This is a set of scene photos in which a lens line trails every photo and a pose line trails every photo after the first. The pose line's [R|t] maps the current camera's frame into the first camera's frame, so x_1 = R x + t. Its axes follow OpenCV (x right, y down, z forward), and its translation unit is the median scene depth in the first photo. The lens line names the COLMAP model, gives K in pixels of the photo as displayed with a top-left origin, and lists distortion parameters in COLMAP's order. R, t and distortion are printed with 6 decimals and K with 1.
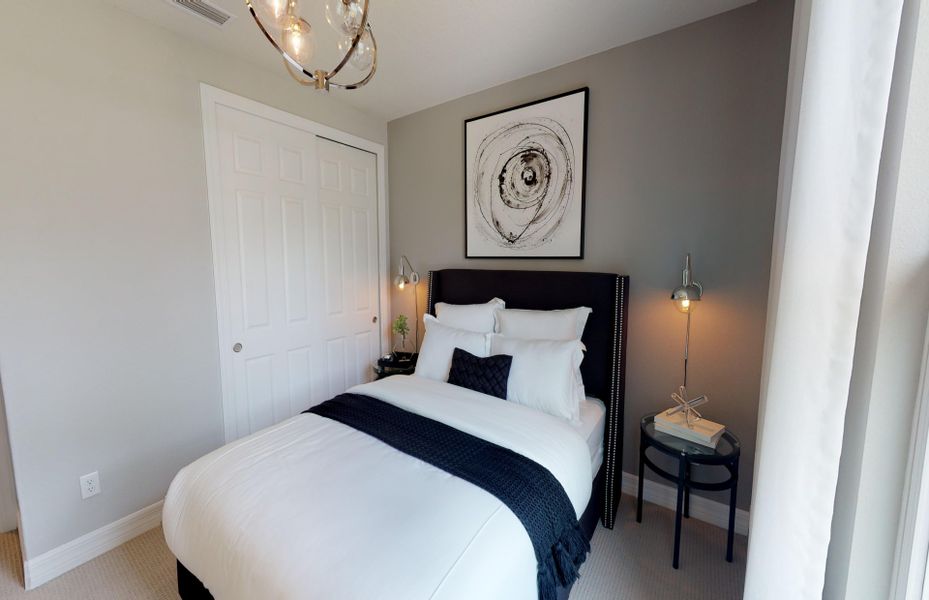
lens RADIAL K [[341.1, 0, 463.9], [0, 341.1, 289.8], [0, 0, 1]] dist [-0.000247, -0.000066]
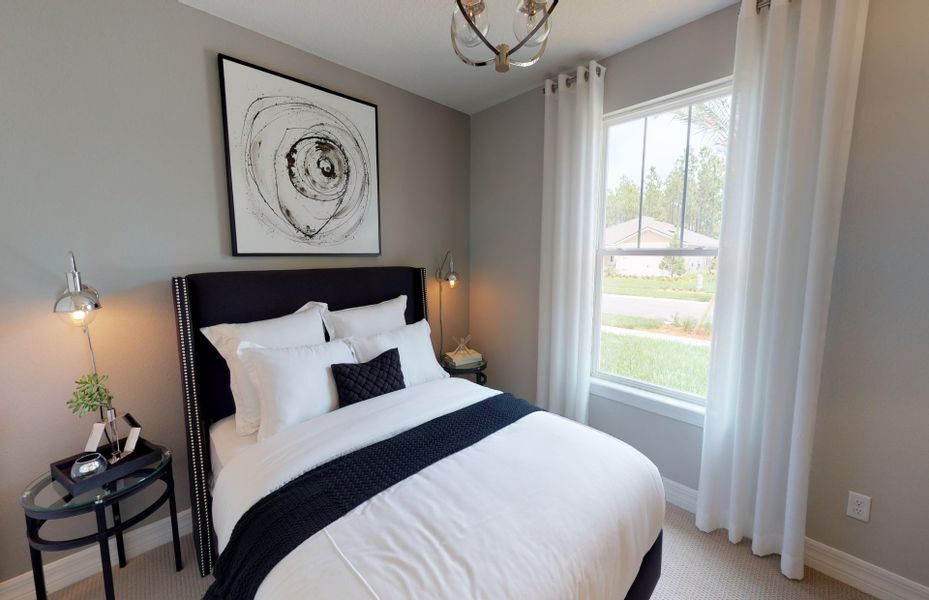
lens RADIAL K [[341.1, 0, 463.9], [0, 341.1, 289.8], [0, 0, 1]] dist [-0.000247, -0.000066]
pose [[0.203051, -0.104788, 0.973545, -0.676689], [0.095259, 0.991655, 0.086869, -0.045504], [-0.974524, 0.075100, 0.211338, 0.462735]]
